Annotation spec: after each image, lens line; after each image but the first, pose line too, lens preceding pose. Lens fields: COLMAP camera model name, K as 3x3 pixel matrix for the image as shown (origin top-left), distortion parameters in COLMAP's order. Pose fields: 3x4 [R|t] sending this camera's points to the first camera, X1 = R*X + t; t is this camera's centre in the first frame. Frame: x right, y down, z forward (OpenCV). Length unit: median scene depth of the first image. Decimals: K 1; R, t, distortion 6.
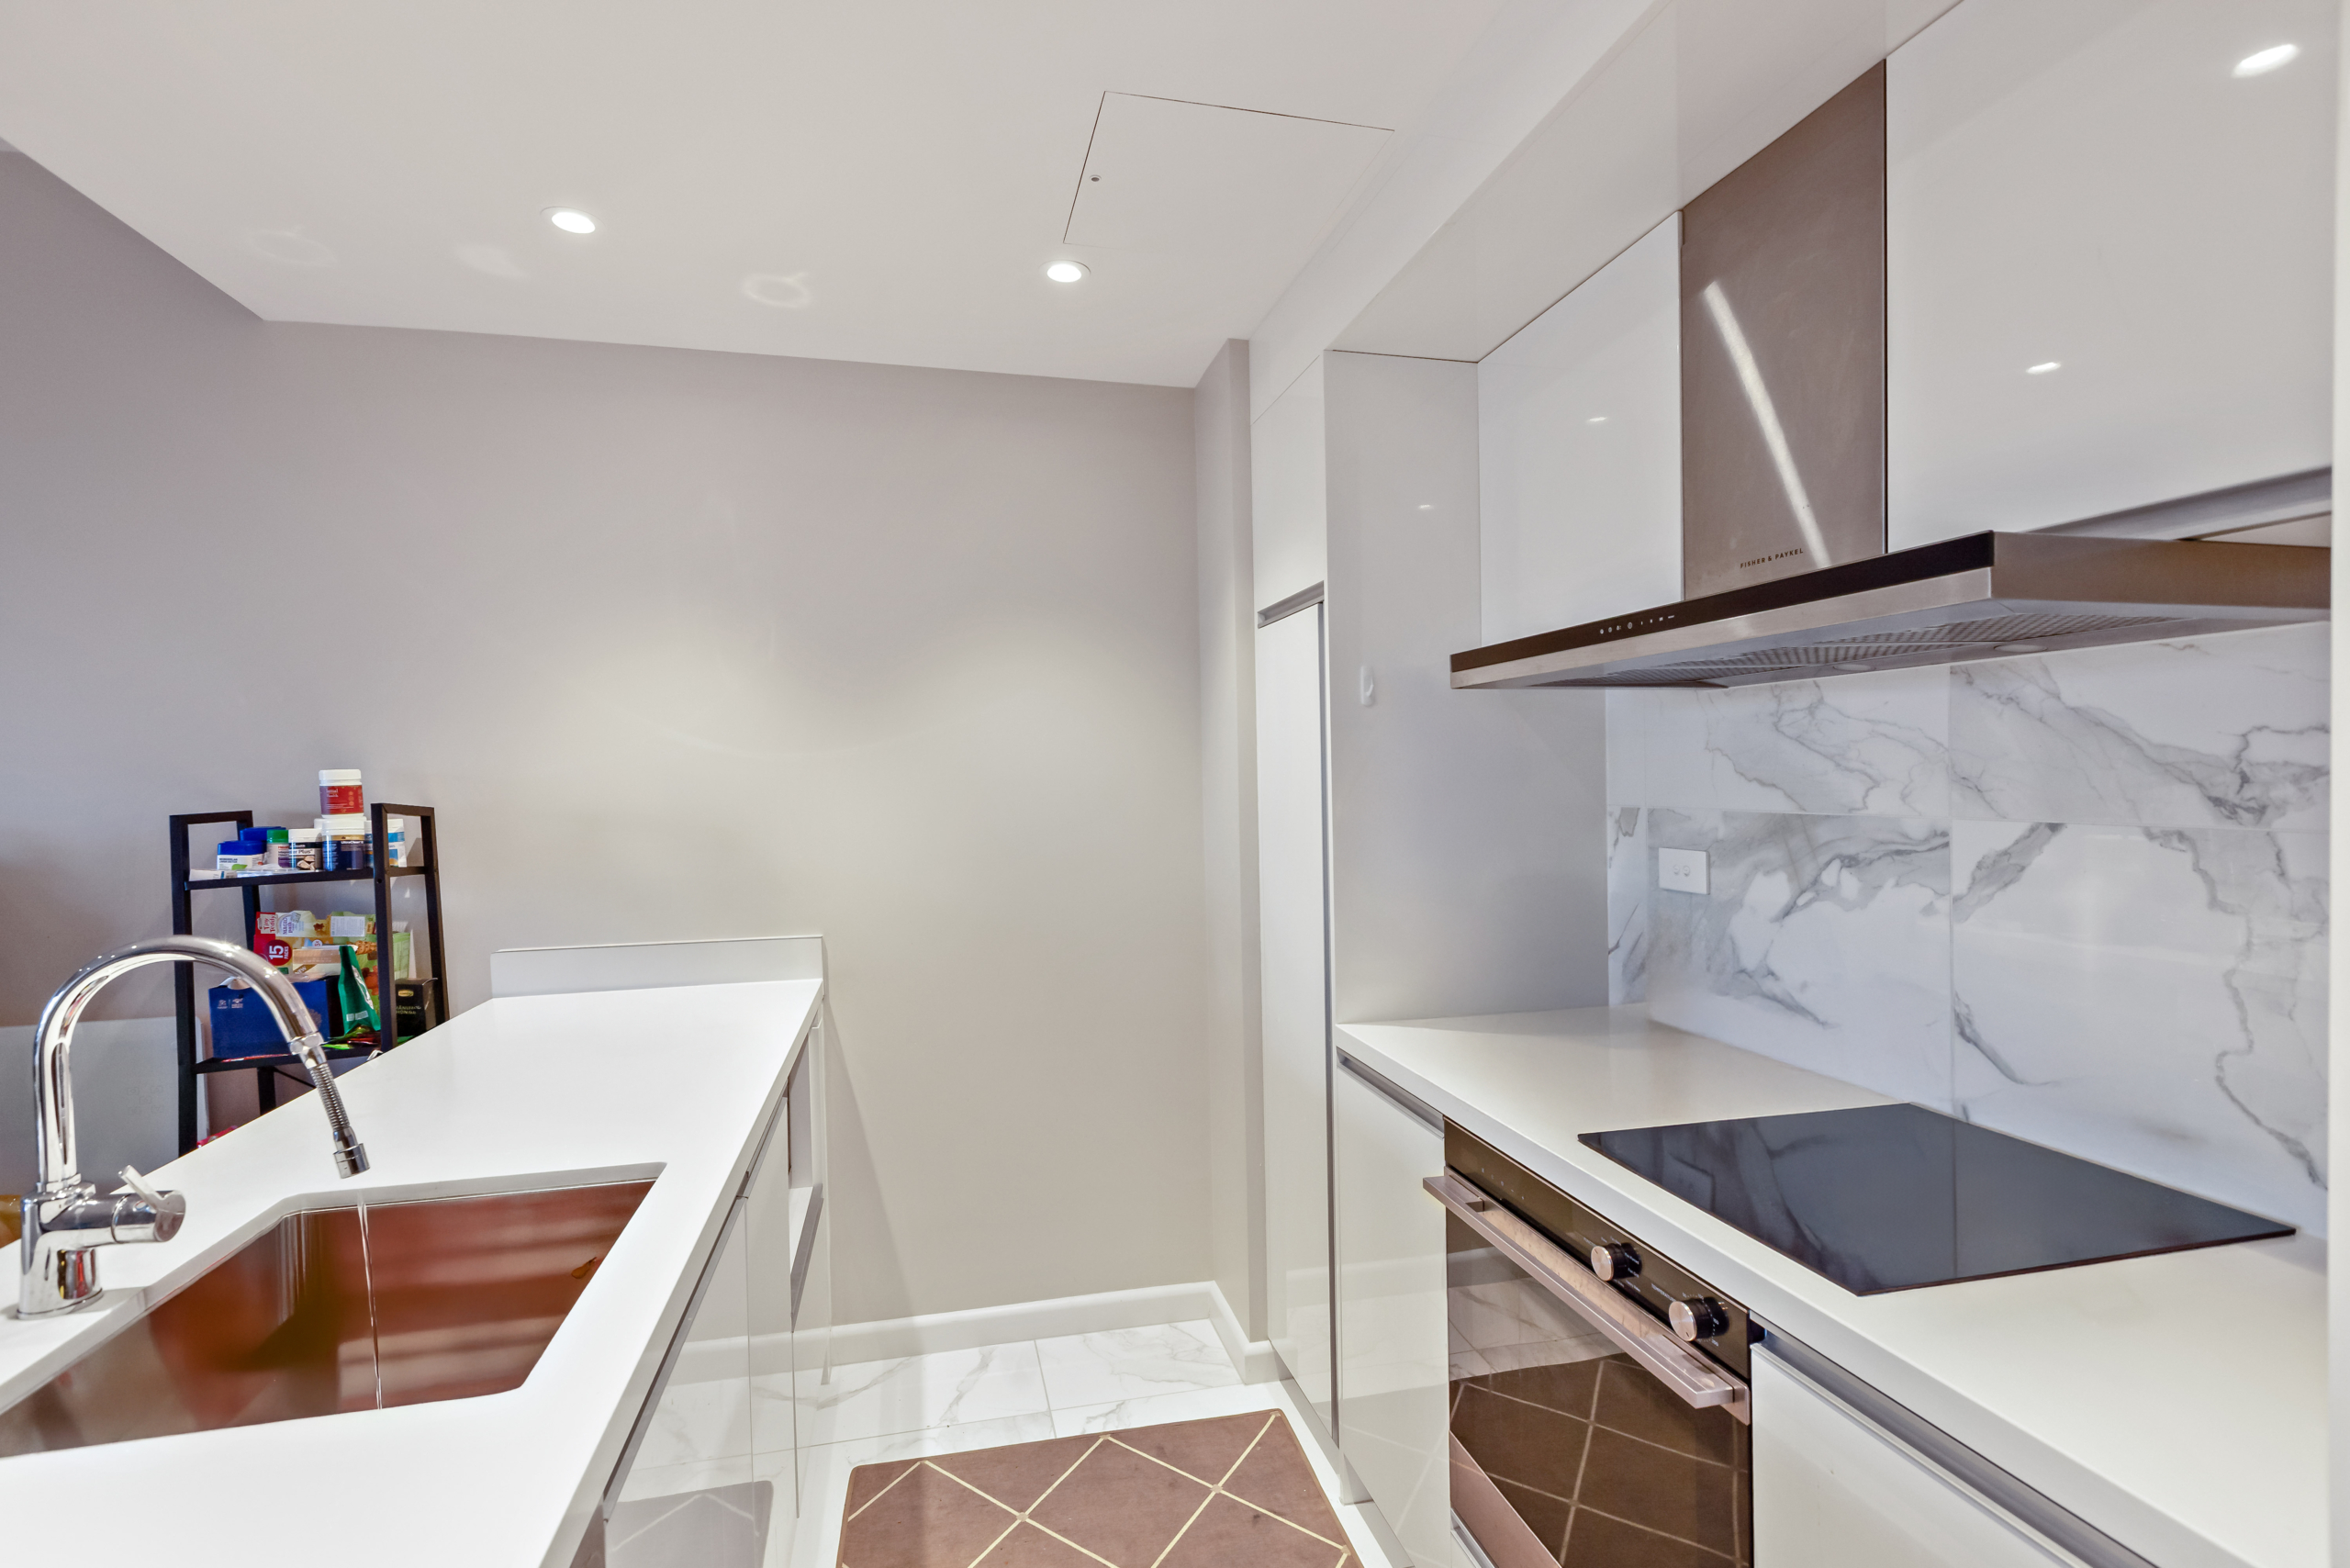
lens RADIAL K [[1051.0, 0, 1175.0], [0, 1051.0, 784.0], [0, 0, 1]] dist [0.000735, -0.000031]
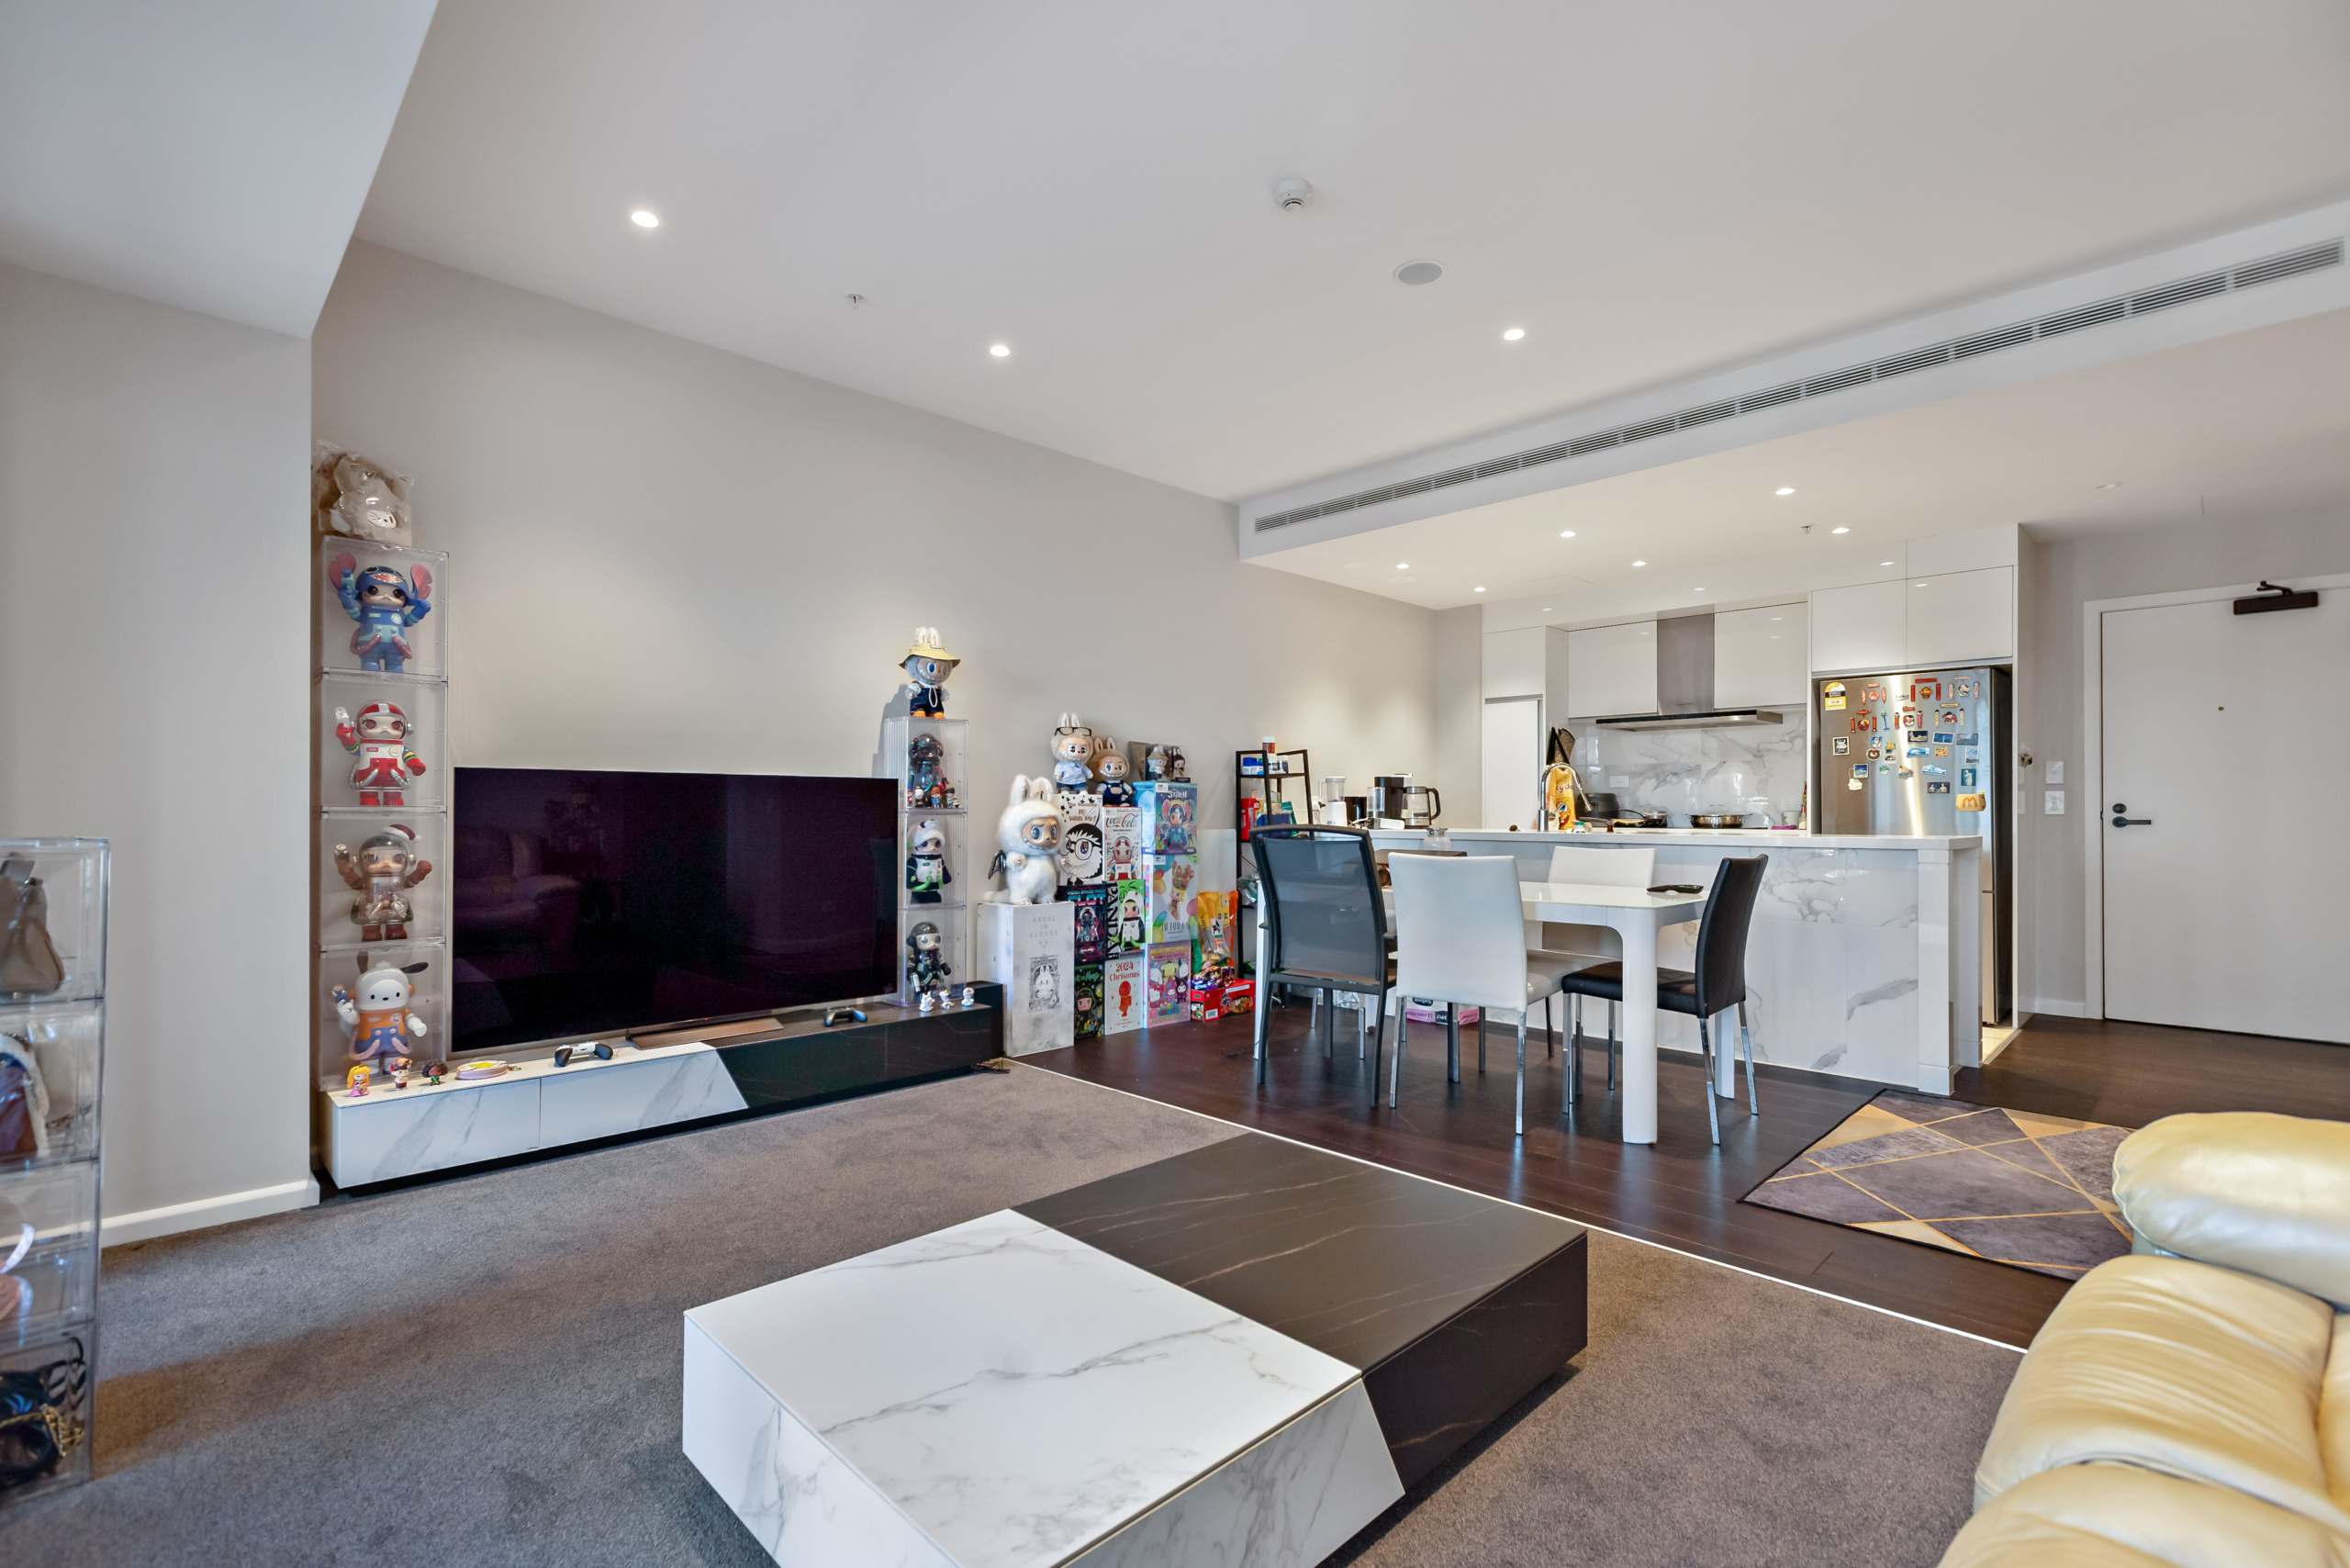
lens RADIAL K [[1049.0, 0, 1173.6], [0, 1049.0, 811.9], [0, 0, 1]] dist [0.000899, -0.000087]
pose [[0.855547, 0.010068, 0.517627, -2.898621], [-0.005239, 0.999928, -0.010790, 0.251061], [-0.517699, 0.006519, 0.855538, -1.389287]]
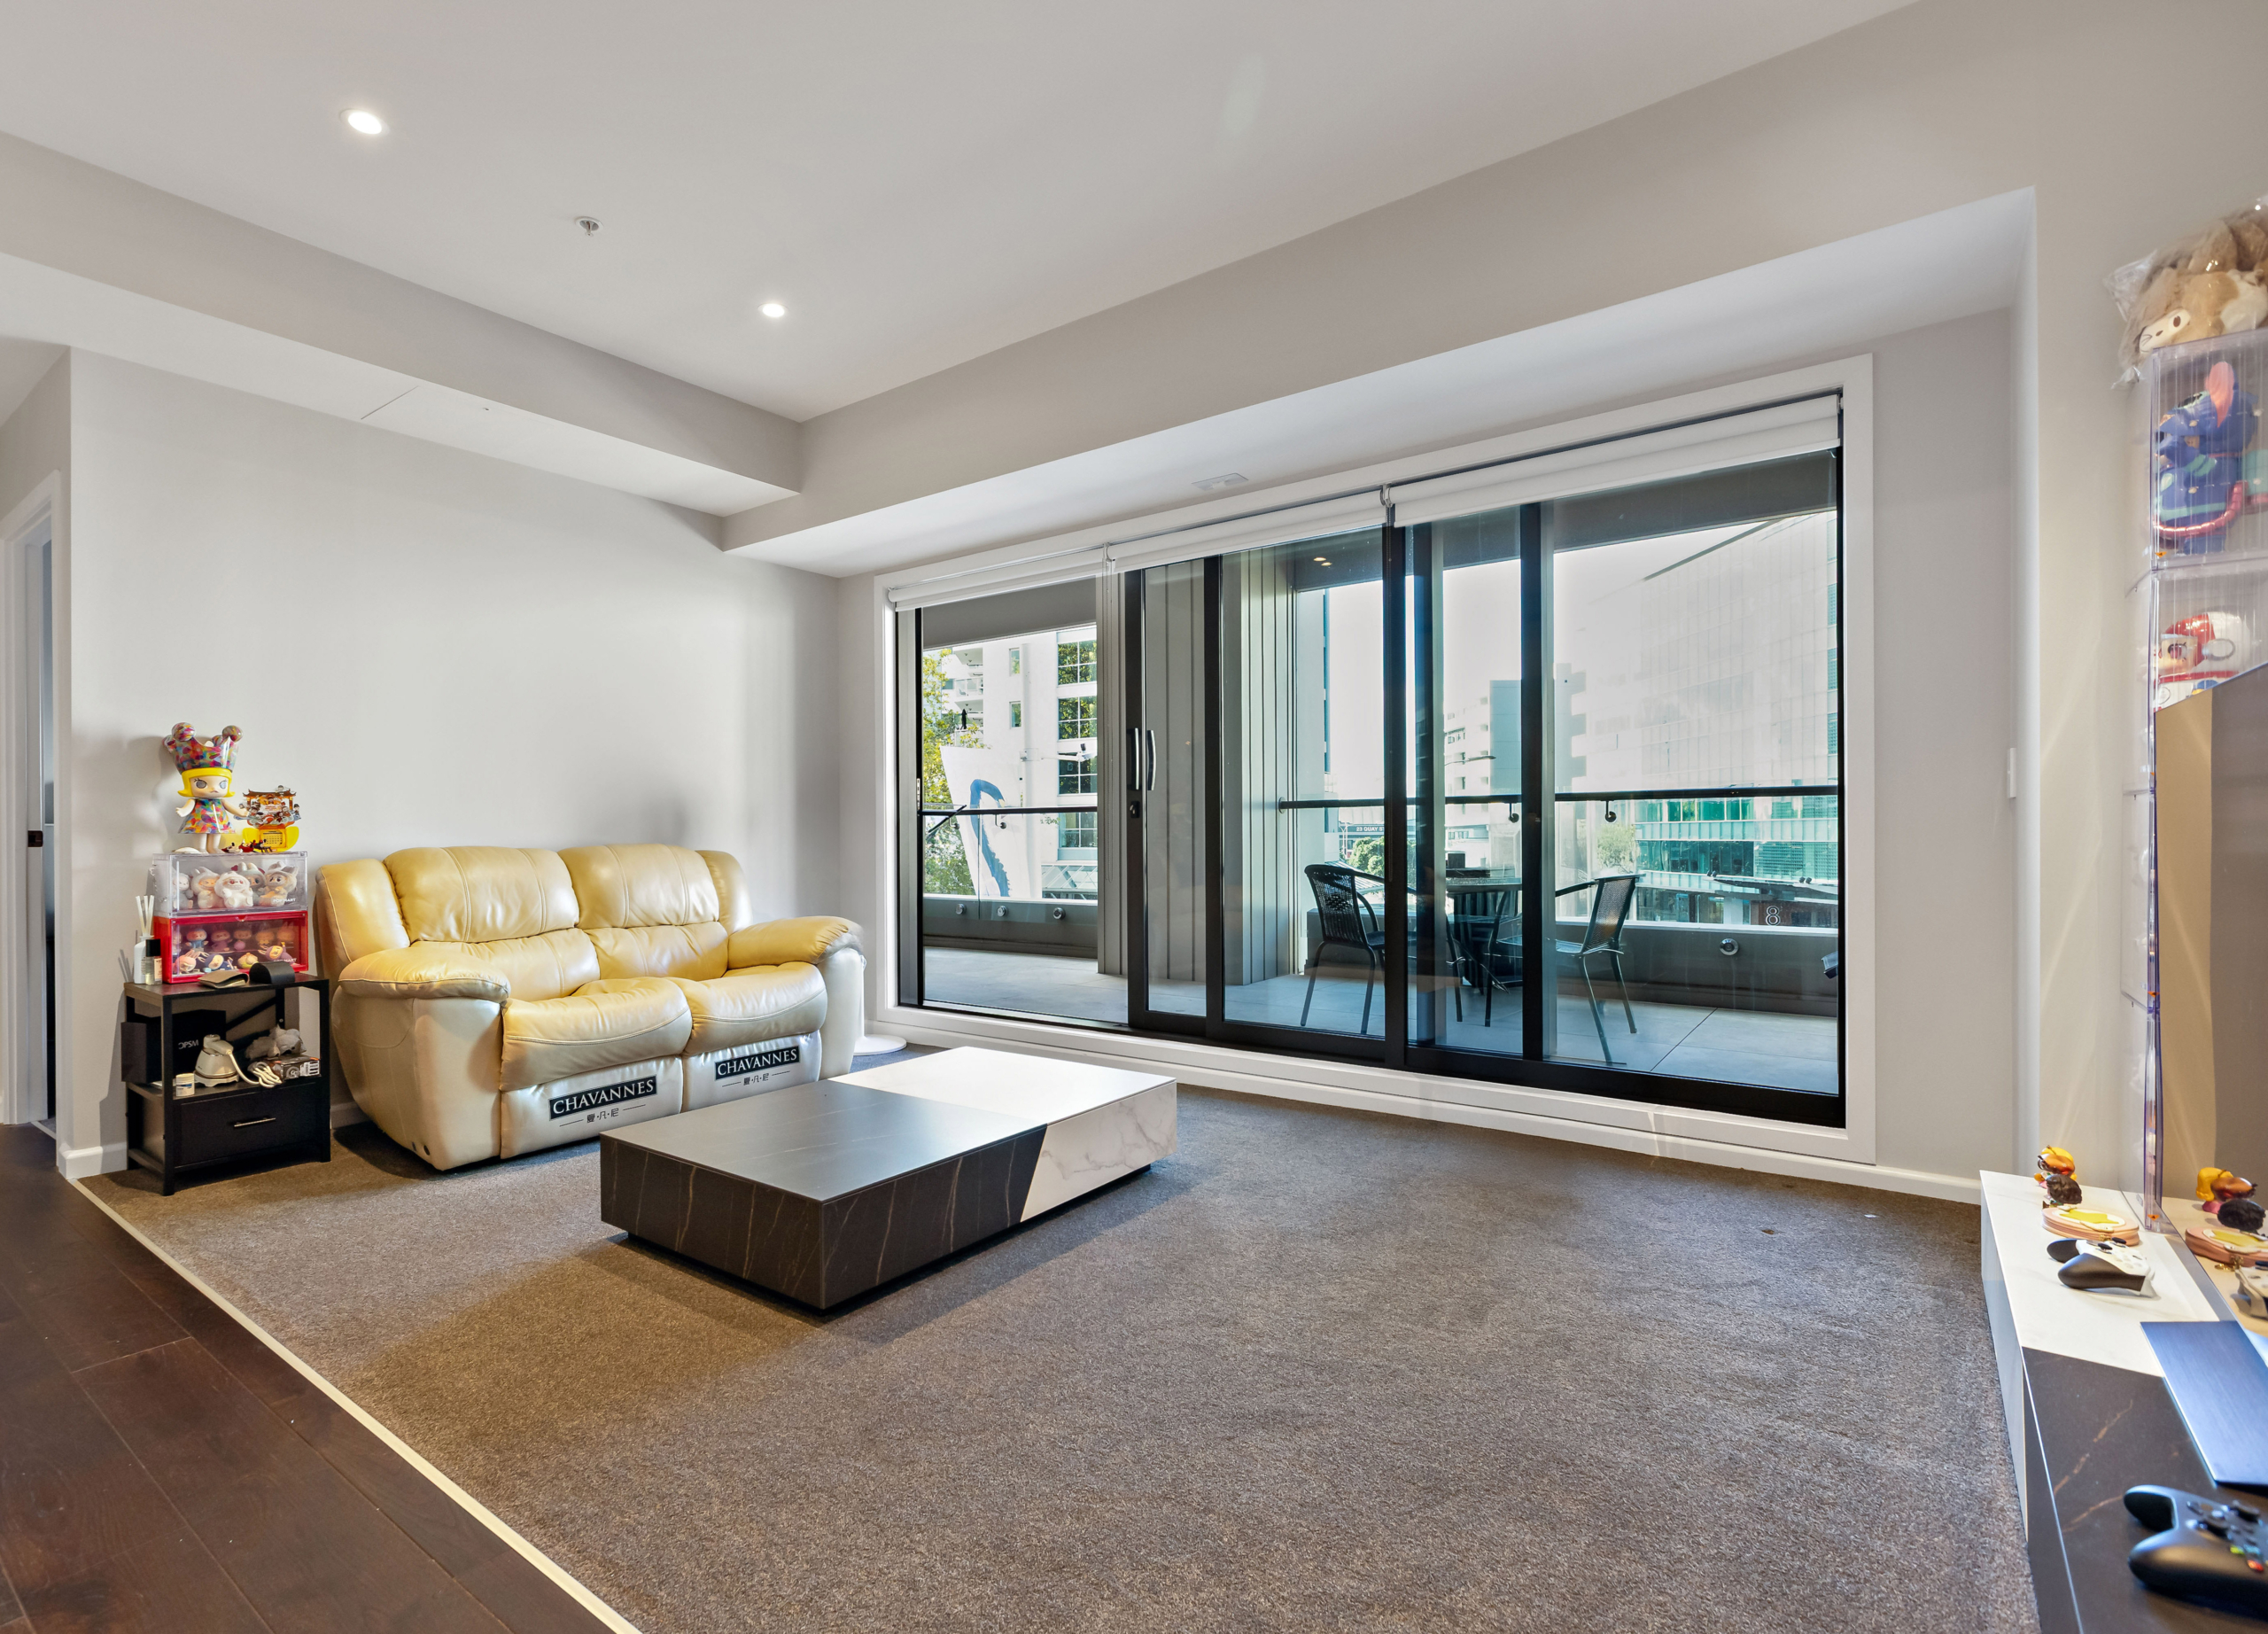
lens RADIAL K [[1097.6, 0, 1000.2], [0, 1097.6, 831.0], [0, 0, 1]] dist [-0.028398, -0.000052]
pose [[-0.796585, 0.015826, -0.604319, -1.546184], [0.012876, 0.999875, 0.009211, 0.251541], [0.604389, -0.000444, -0.796689, 0.756797]]
